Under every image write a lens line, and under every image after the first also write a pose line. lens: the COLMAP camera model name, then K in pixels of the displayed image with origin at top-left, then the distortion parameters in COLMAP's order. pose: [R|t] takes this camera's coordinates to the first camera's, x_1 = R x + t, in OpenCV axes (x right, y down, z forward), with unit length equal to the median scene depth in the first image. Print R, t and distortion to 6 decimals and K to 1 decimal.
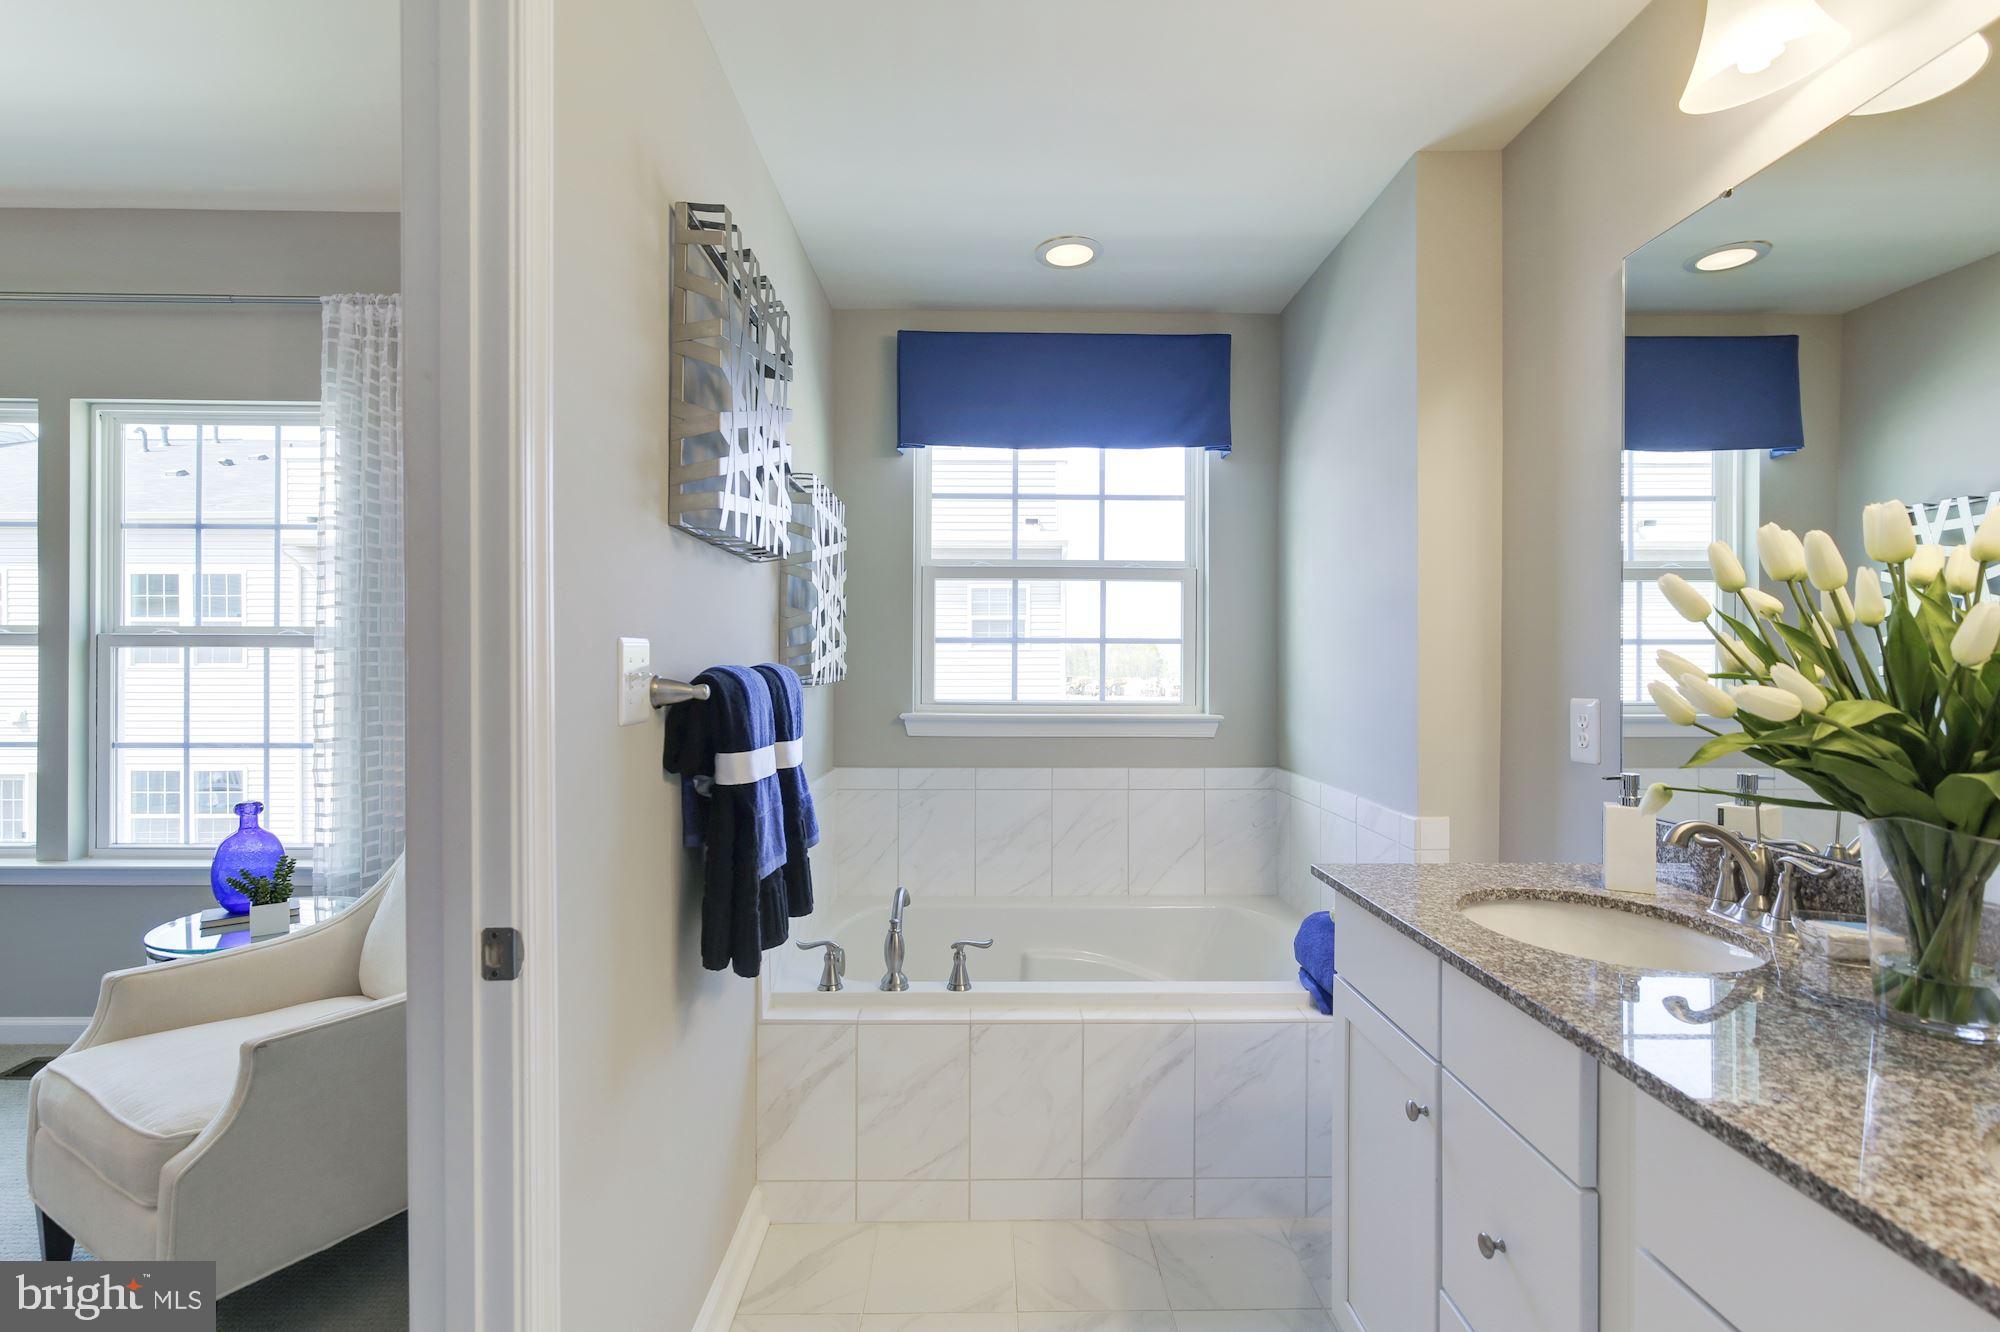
lens RADIAL K [[916.9, 0, 1001.0], [0, 916.9, 665.0], [0, 0, 1]] dist [0.001974, 0.000381]
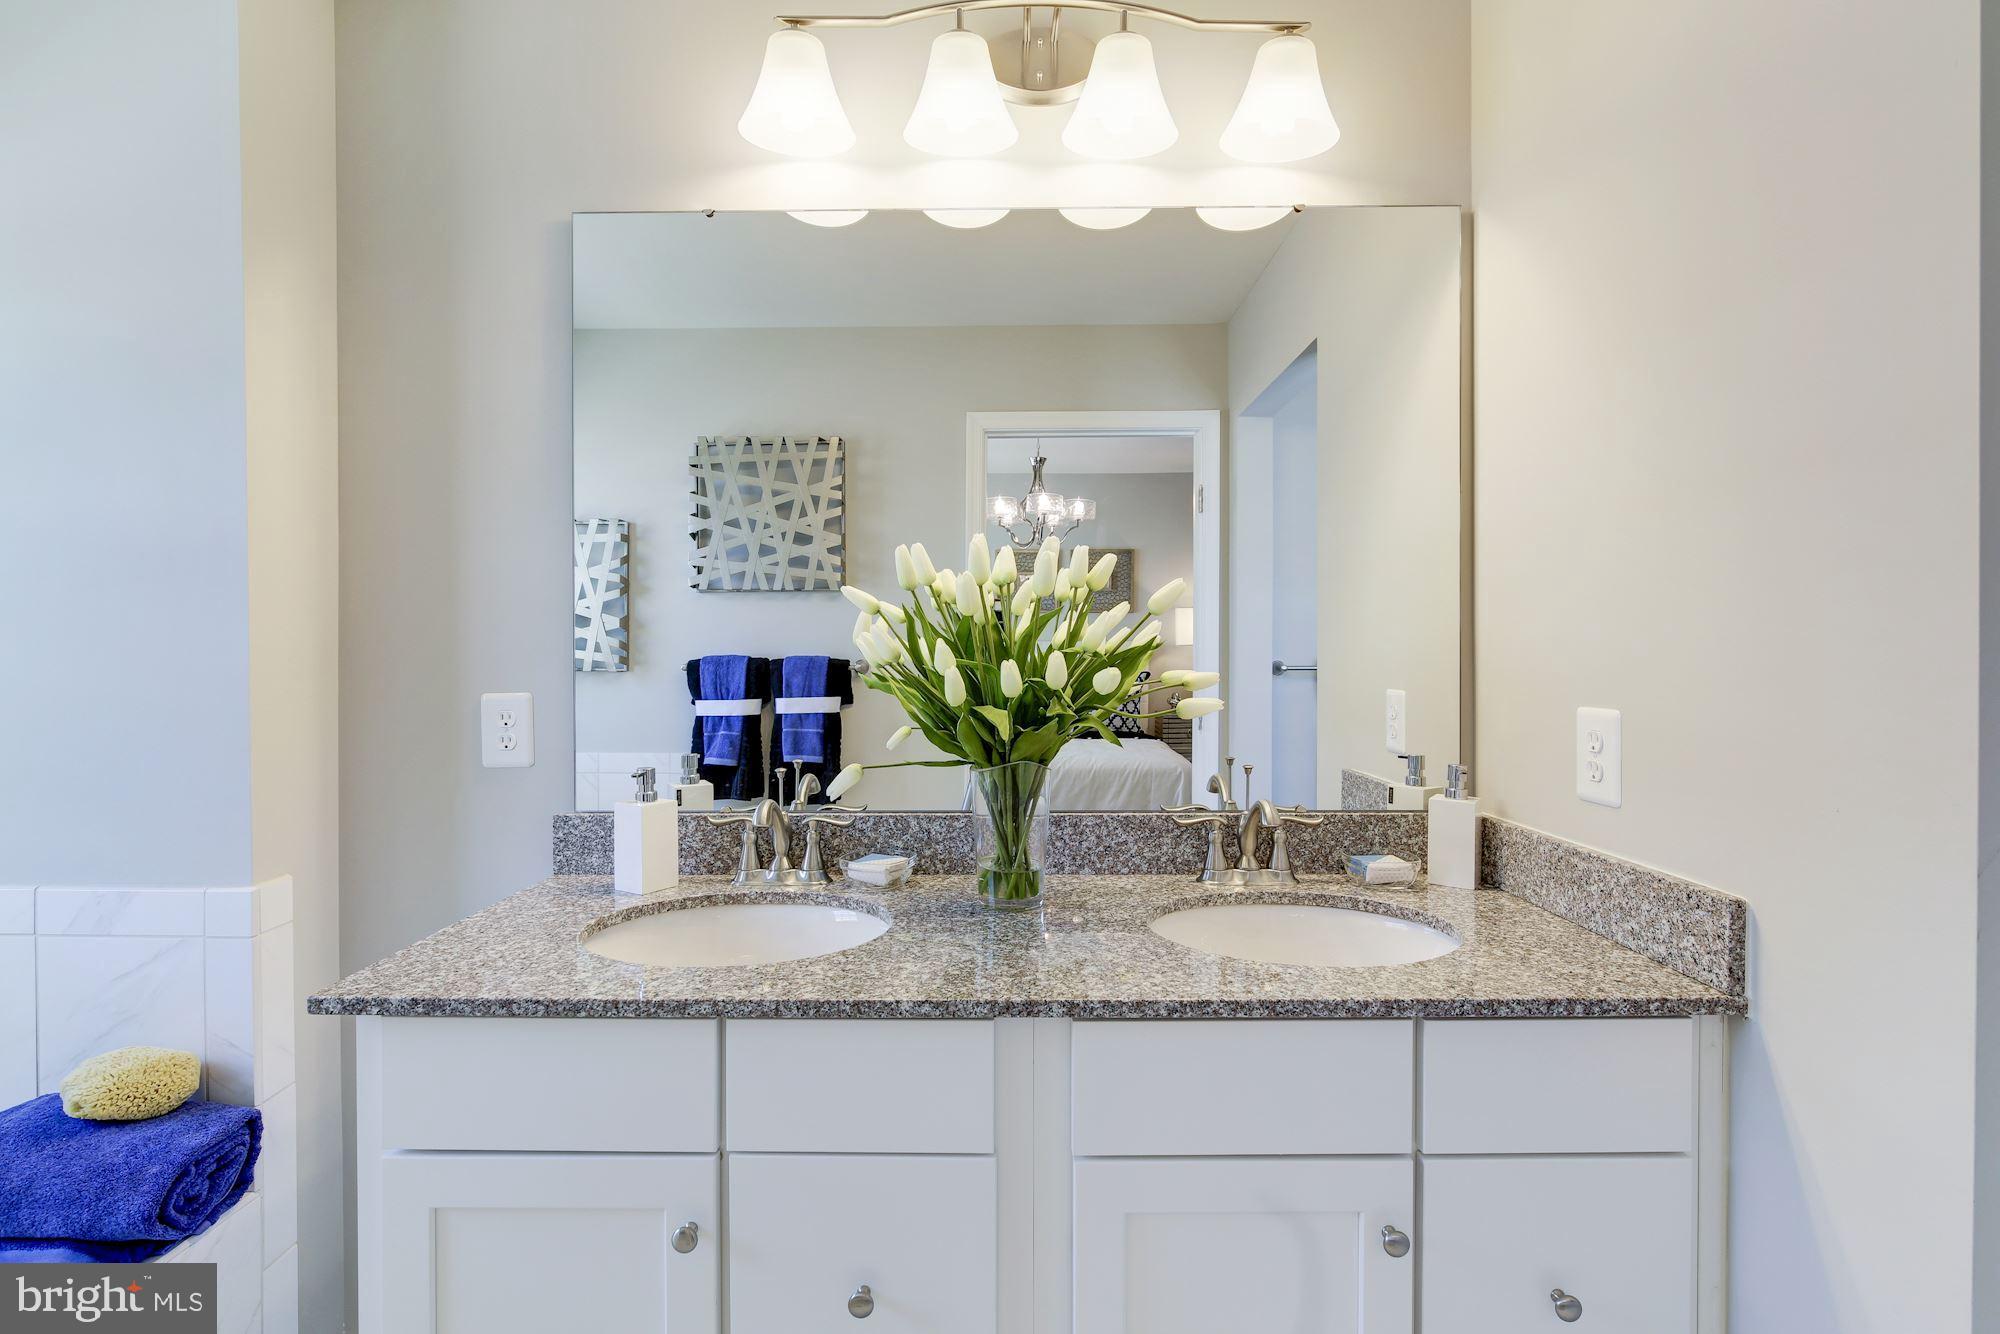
lens RADIAL K [[916.9, 0, 996.1], [0, 916.9, 664.0], [0, 0, 1]] dist [0.001974, 0.000381]
pose [[0.013372, -0.011303, 0.999847, -0.354529], [0.001498, 0.999935, 0.011284, 0.002175], [-0.999909, 0.001347, 0.013388, 0.867956]]
